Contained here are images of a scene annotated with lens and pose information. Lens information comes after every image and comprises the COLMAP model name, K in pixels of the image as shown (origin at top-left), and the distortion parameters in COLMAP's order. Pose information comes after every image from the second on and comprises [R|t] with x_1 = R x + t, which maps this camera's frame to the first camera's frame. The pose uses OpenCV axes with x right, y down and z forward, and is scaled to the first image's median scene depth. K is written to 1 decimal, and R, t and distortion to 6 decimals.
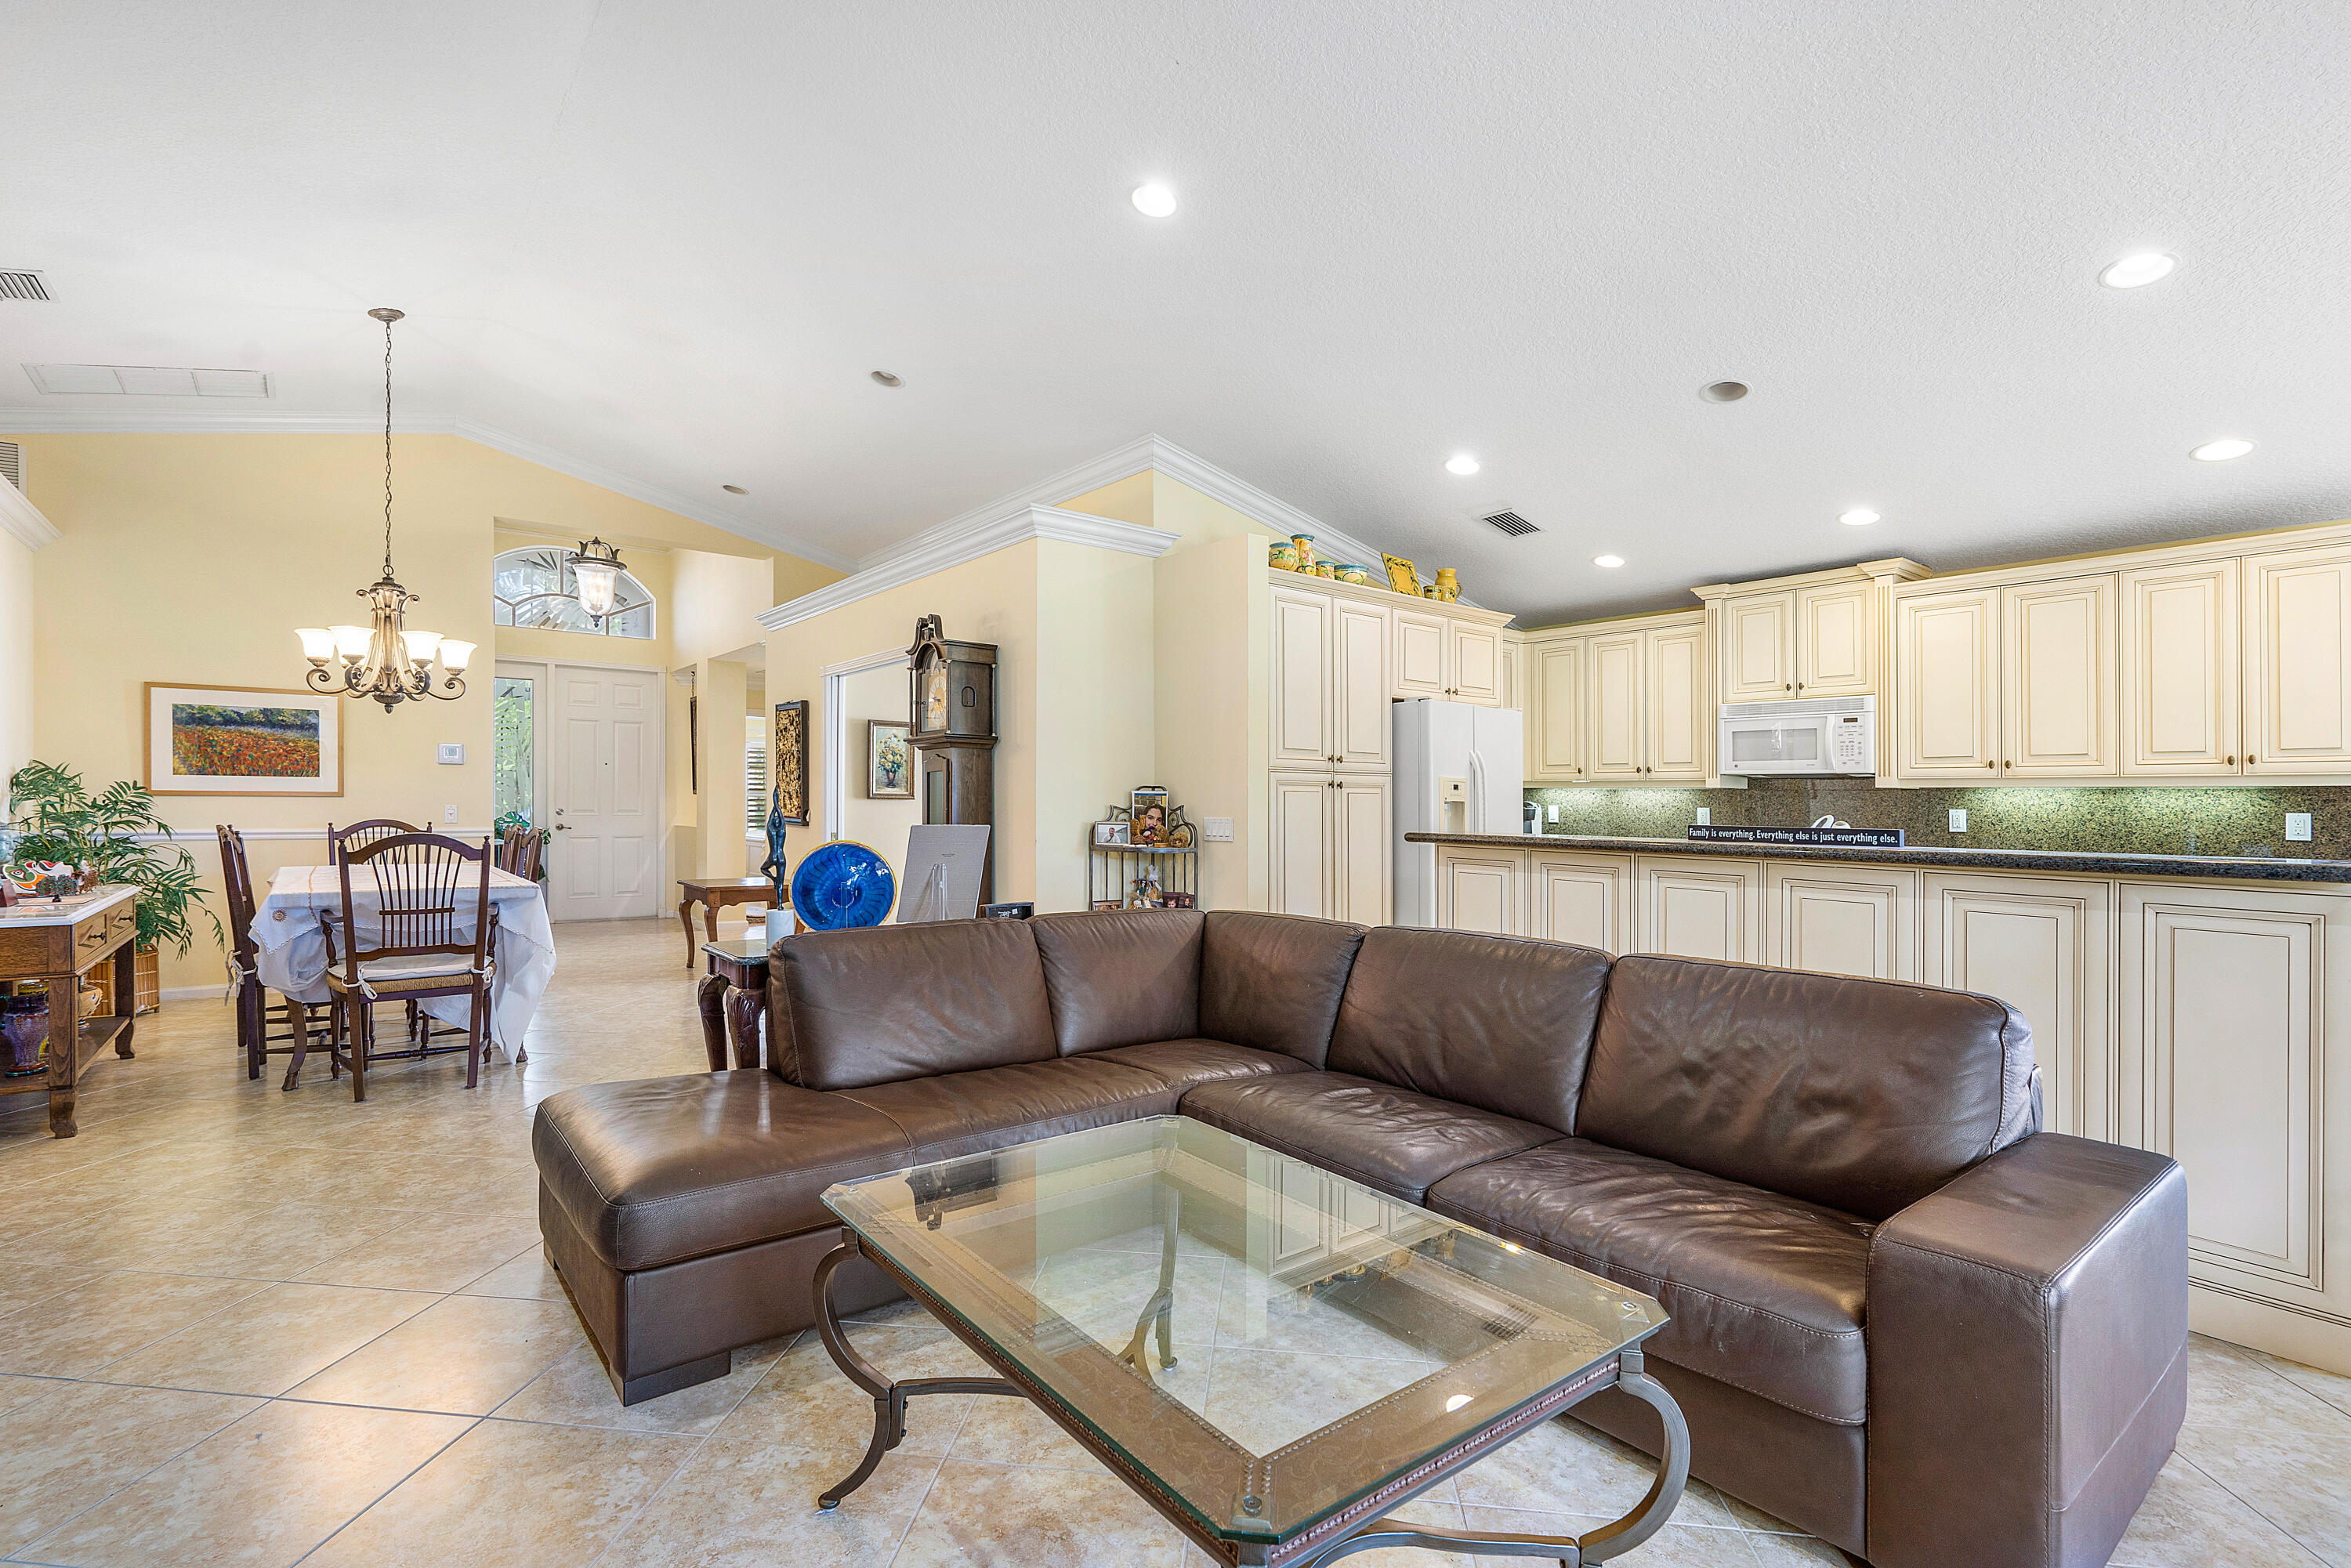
lens RADIAL K [[1090.8, 0, 1170.0], [0, 1090.8, 797.1], [0, 0, 1]] dist [-0.002776, 0.002831]
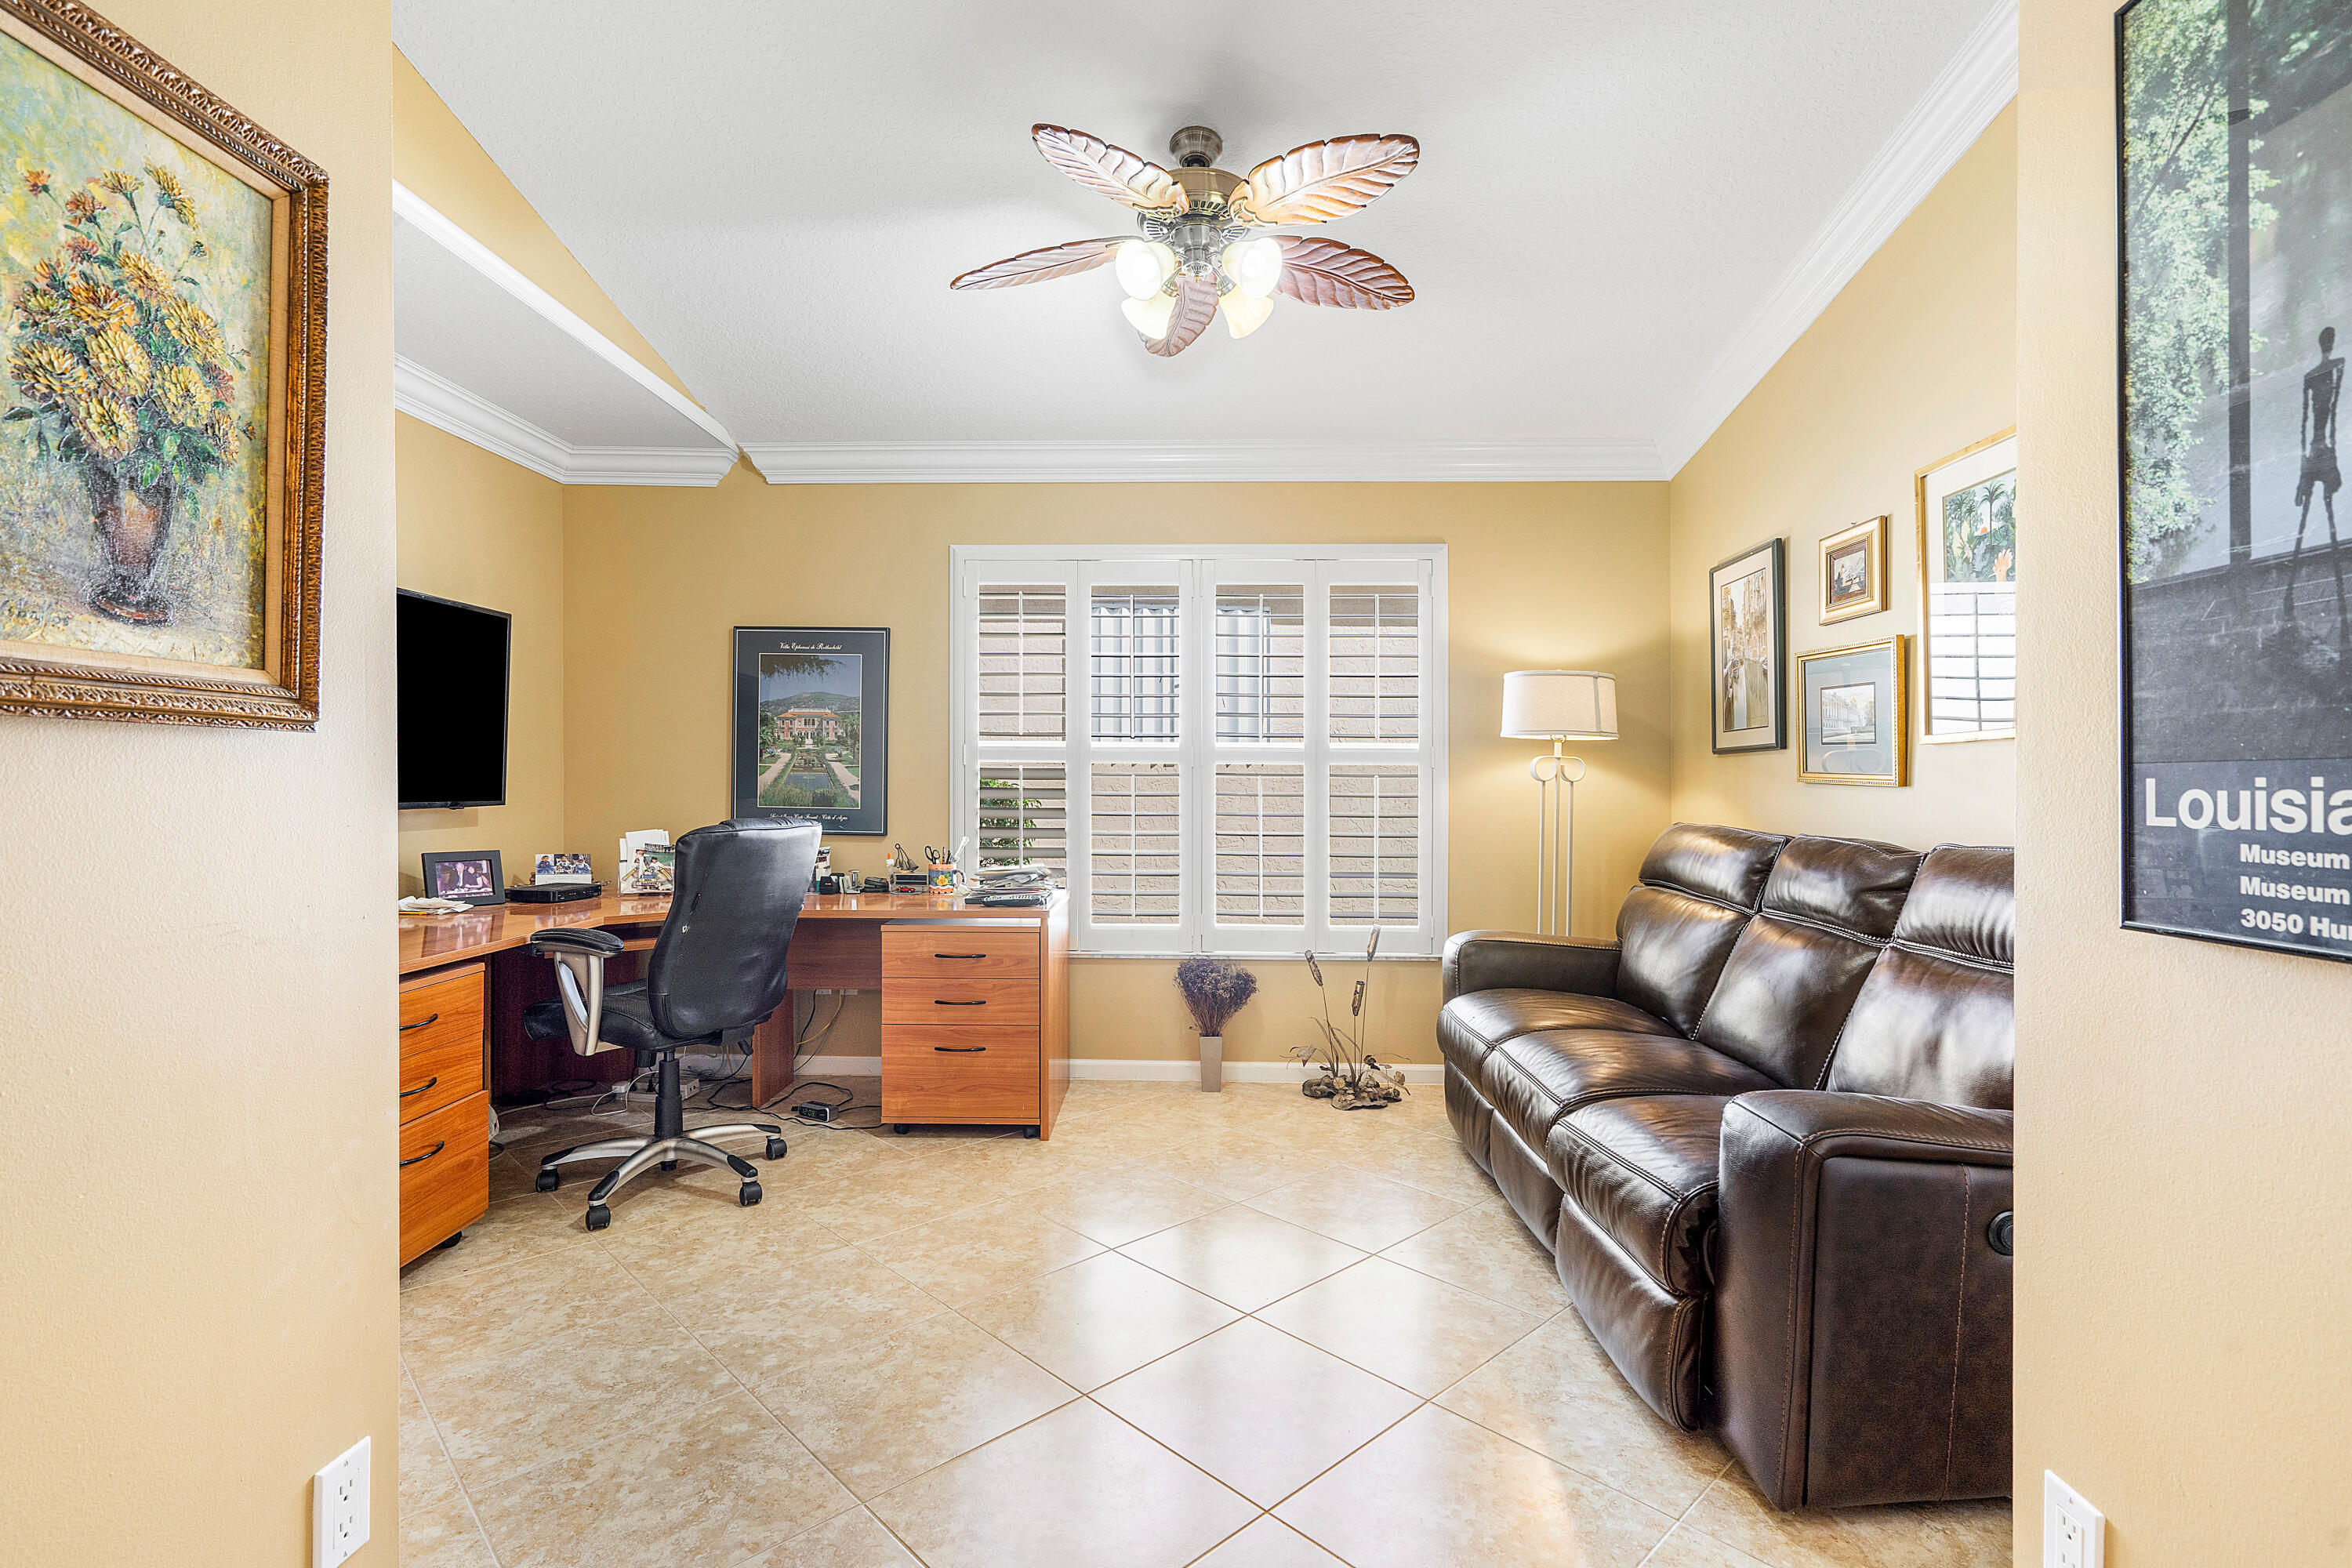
lens RADIAL K [[1091.3, 0, 1173.1], [0, 1091.3, 814.7], [0, 0, 1]] dist [-0.002776, 0.002831]
pose [[0.633422, -0.032493, 0.773124, -0.376134], [-0.002545, 0.999025, 0.044073, 0.010475], [-0.773802, -0.029885, 0.632722, 1.127109]]
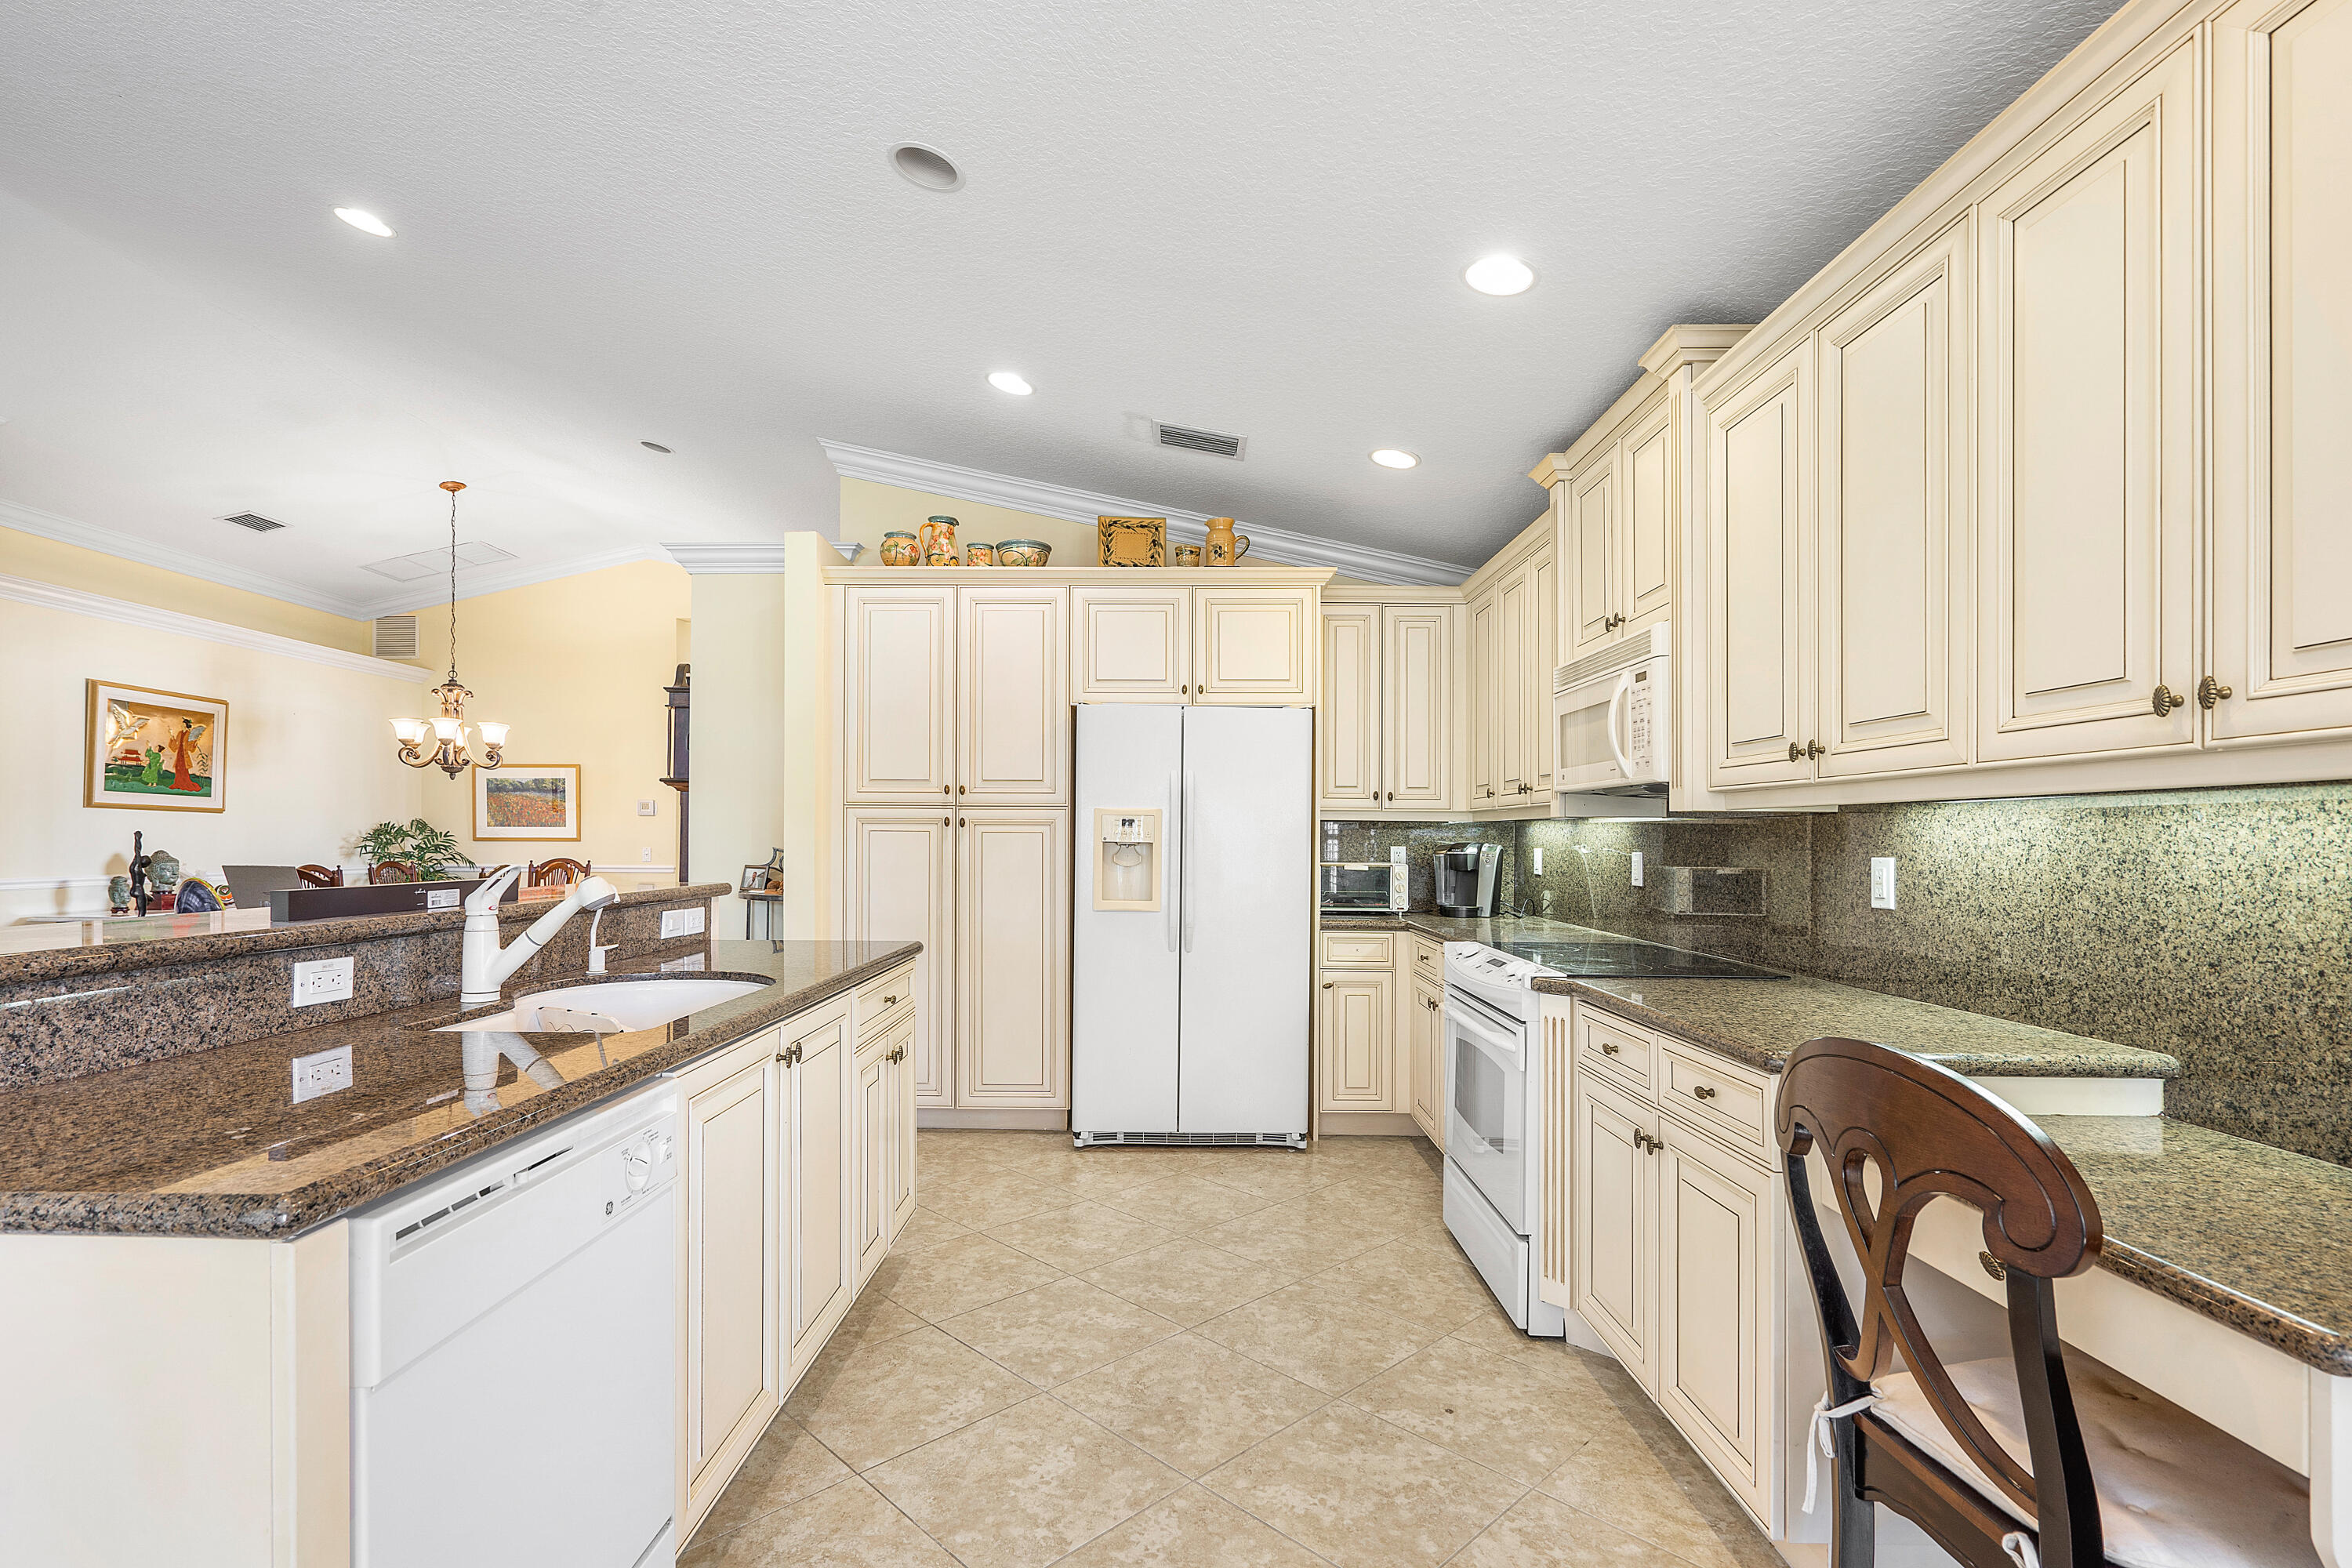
lens RADIAL K [[1091.3, 0, 1148.1], [0, 1091.3, 839.6], [0, 0, 1]] dist [-0.002776, 0.002831]
pose [[0.773453, -0.004621, -0.633837, 0.757254], [0.005636, 0.999984, -0.000414, 0.002849], [0.633829, -0.003252, 0.773467, 0.464352]]
